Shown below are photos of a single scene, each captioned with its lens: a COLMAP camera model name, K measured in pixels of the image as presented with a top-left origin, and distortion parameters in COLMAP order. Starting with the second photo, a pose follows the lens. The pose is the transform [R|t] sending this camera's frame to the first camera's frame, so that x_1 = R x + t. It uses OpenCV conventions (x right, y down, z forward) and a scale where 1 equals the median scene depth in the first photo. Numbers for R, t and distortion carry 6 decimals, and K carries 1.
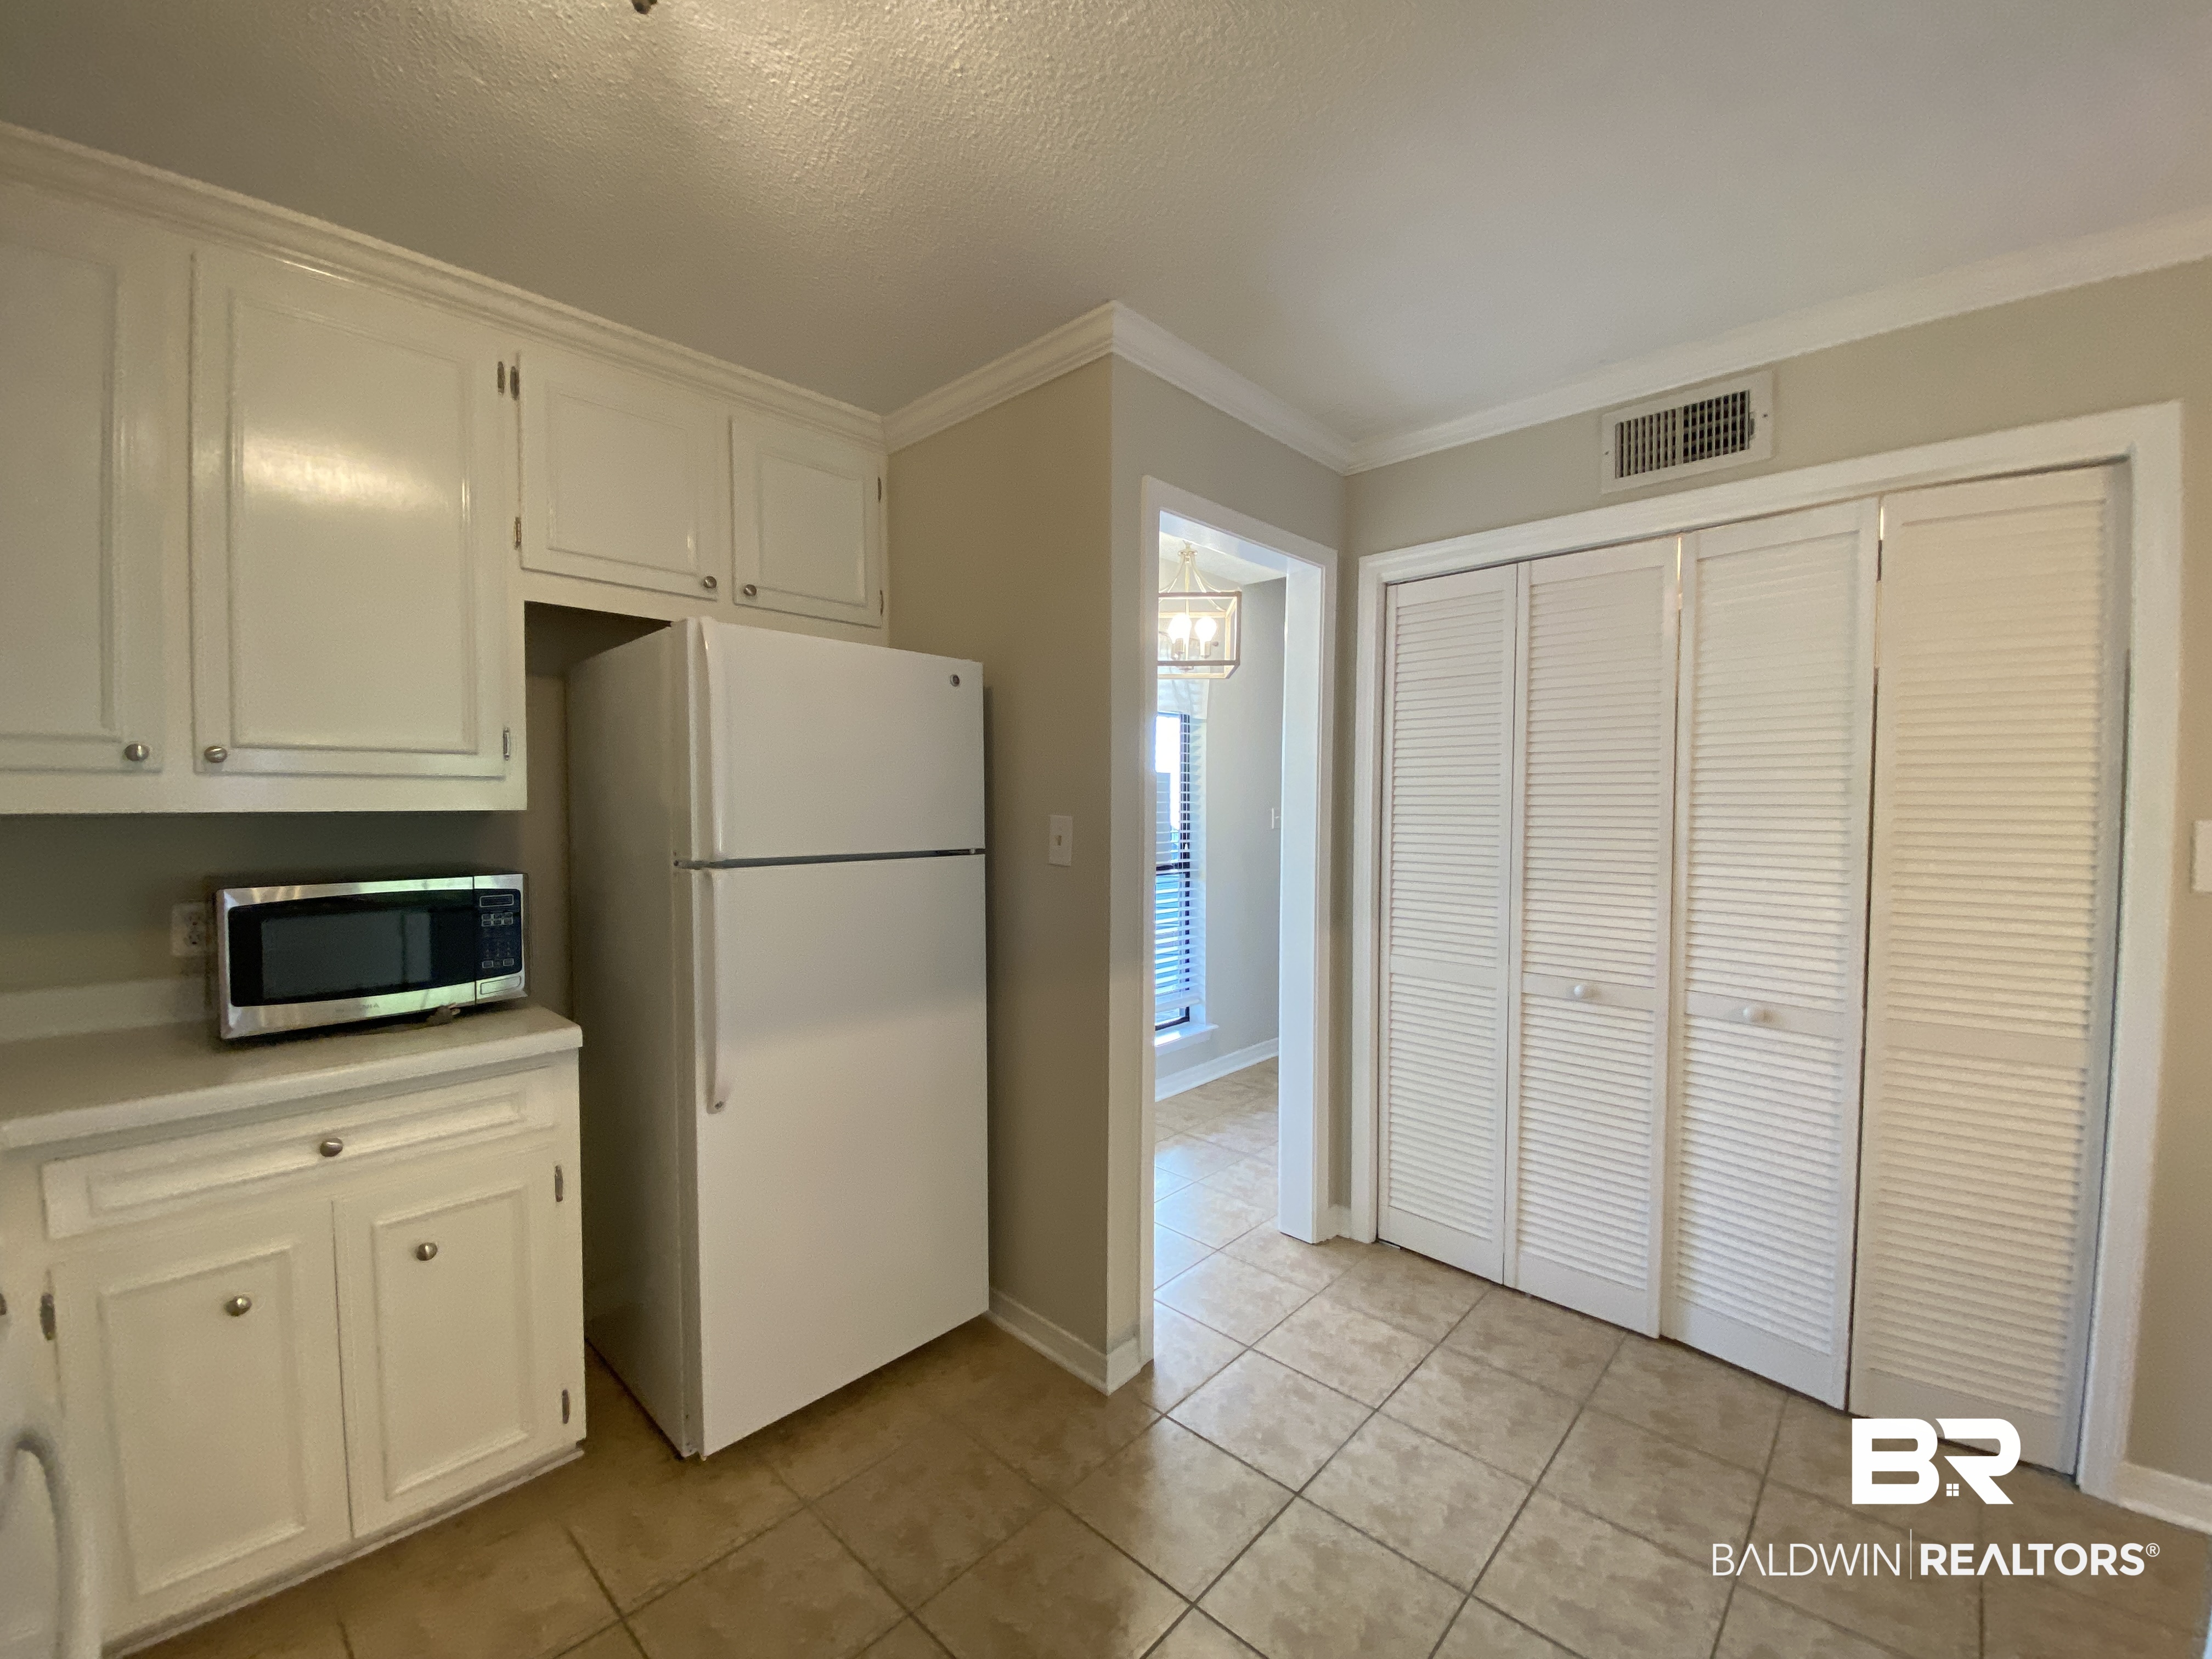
lens RADIAL K [[899.0, 0, 1090.4], [0, 899.0, 827.2], [0, 0, 1]] dist [0.005697, -0.012132]
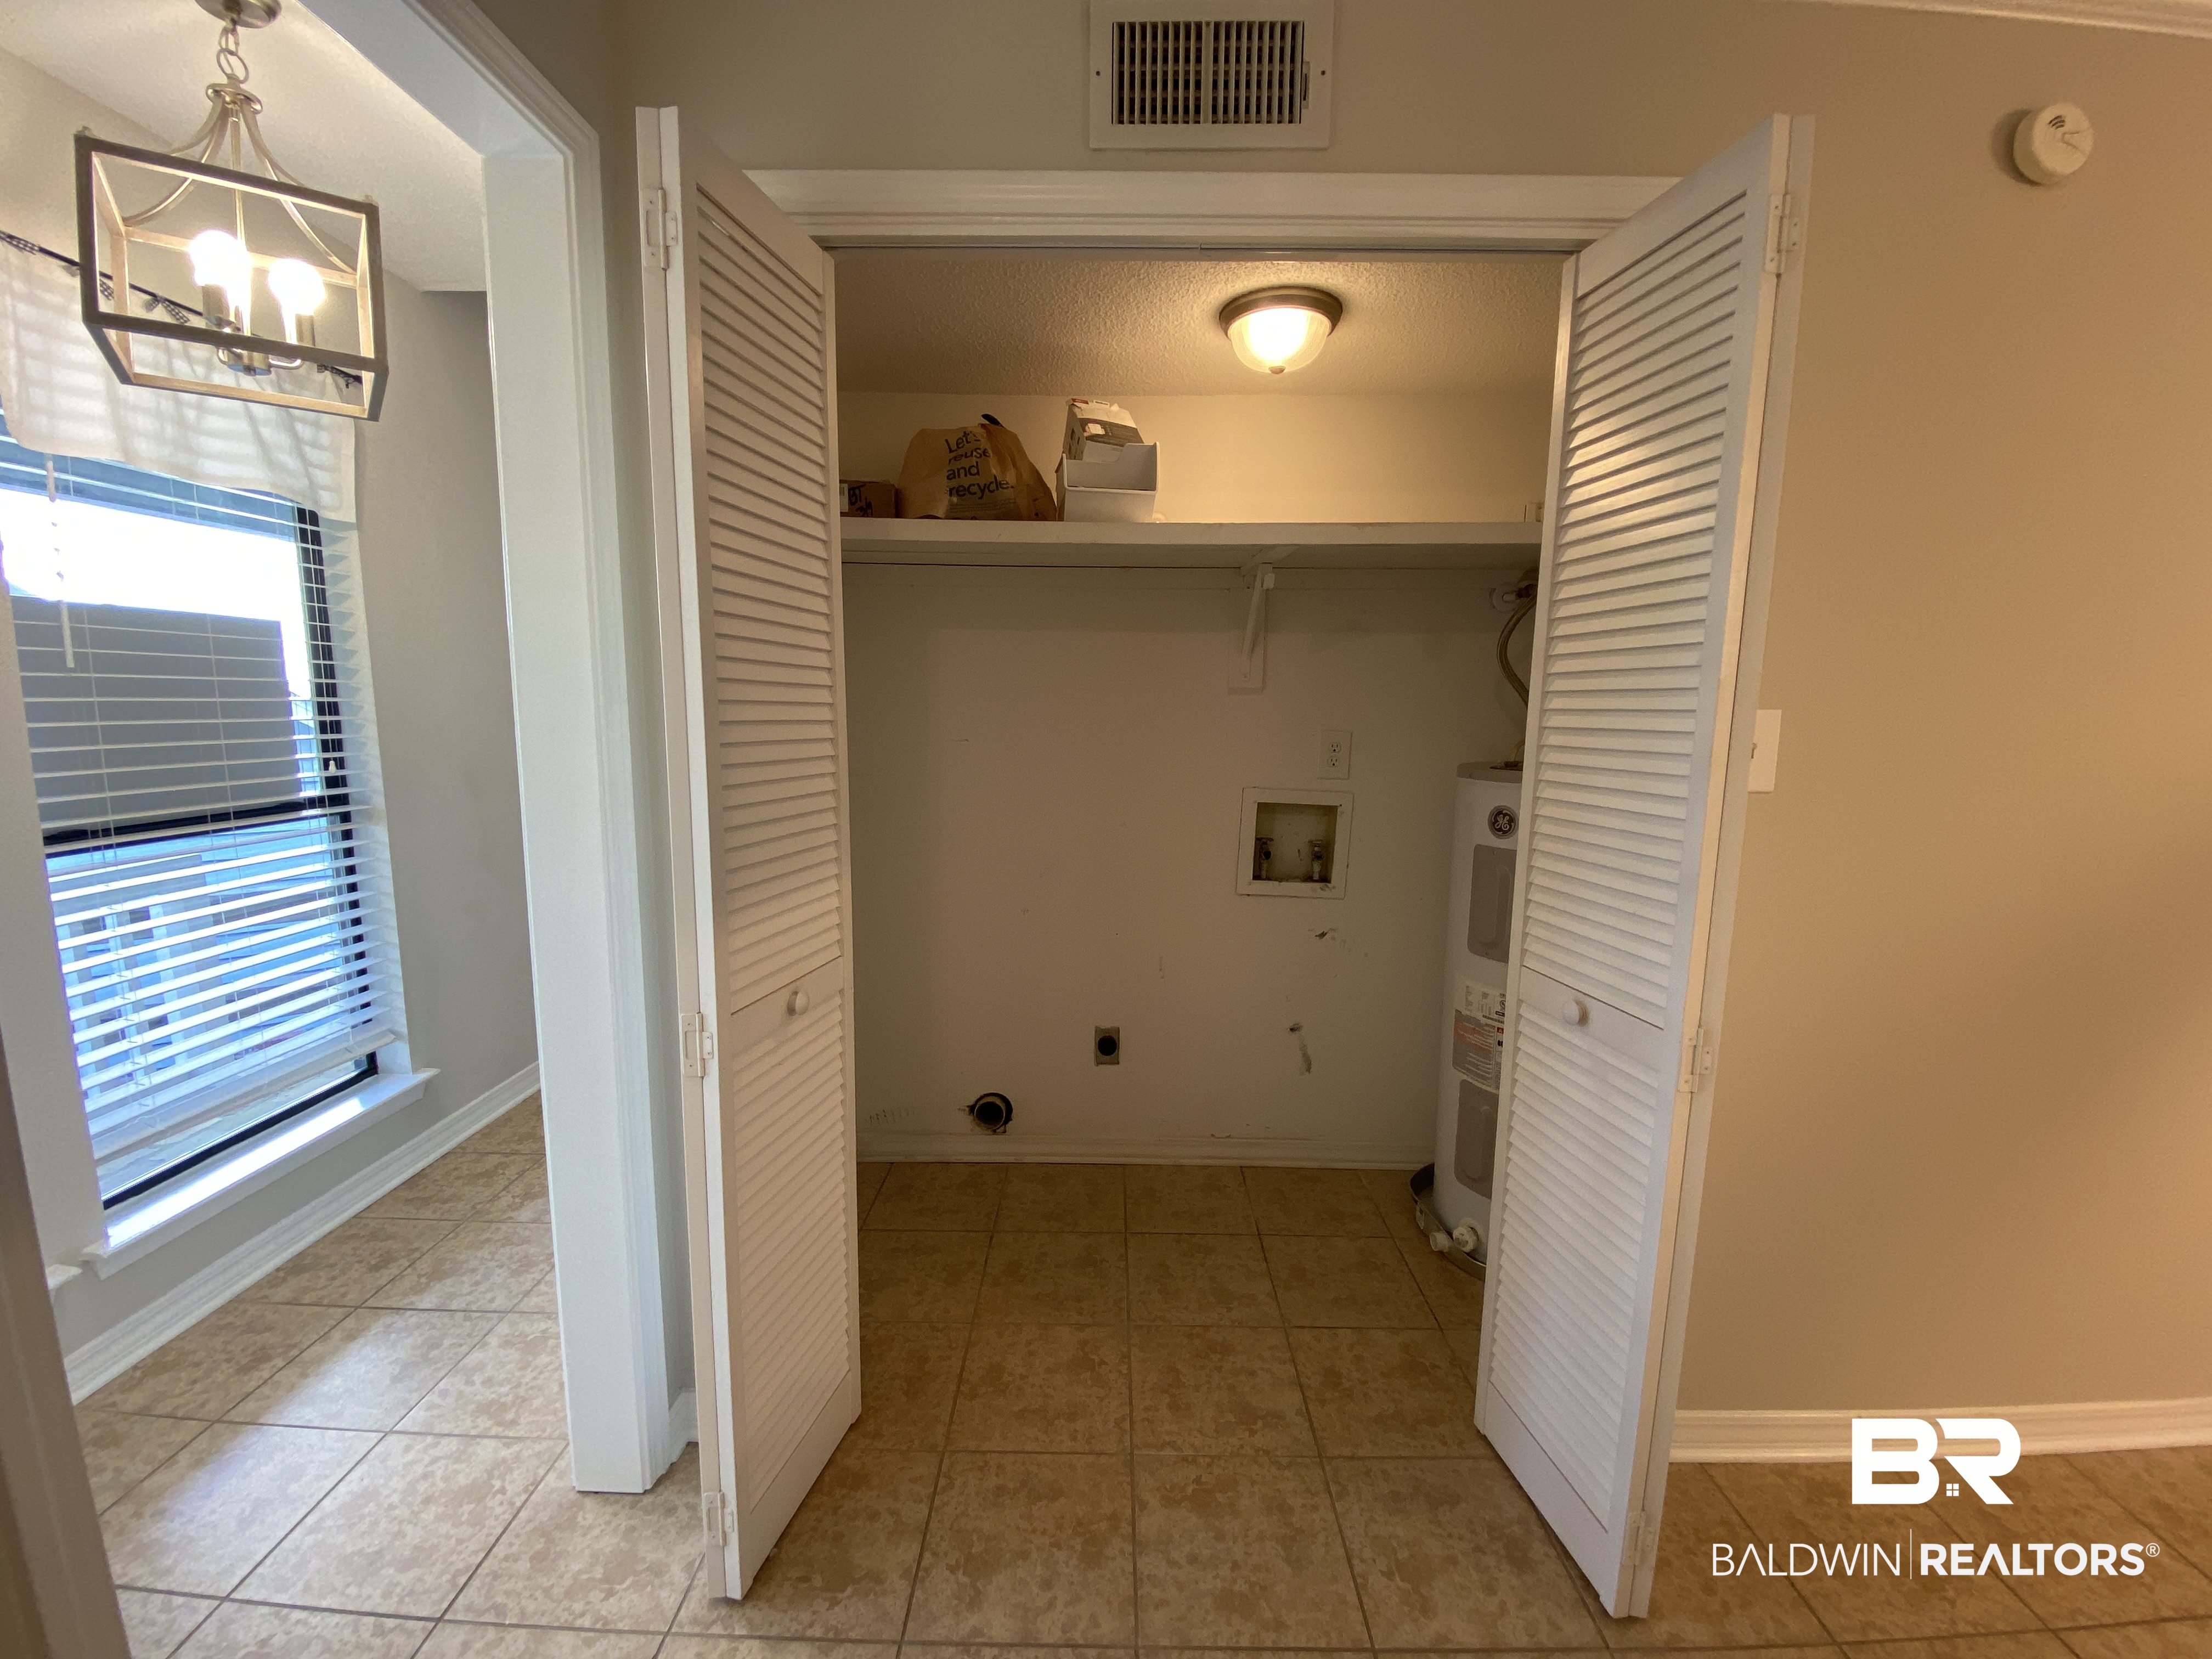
lens RADIAL K [[899.0, 0, 1104.4], [0, 899.0, 835.1], [0, 0, 1]] dist [0.005697, -0.012132]
pose [[0.731807, -0.086154, 0.676044, 0.081796], [0.007747, 0.992965, 0.118155, 0.003453], [-0.681468, -0.081230, 0.727326, 0.309773]]
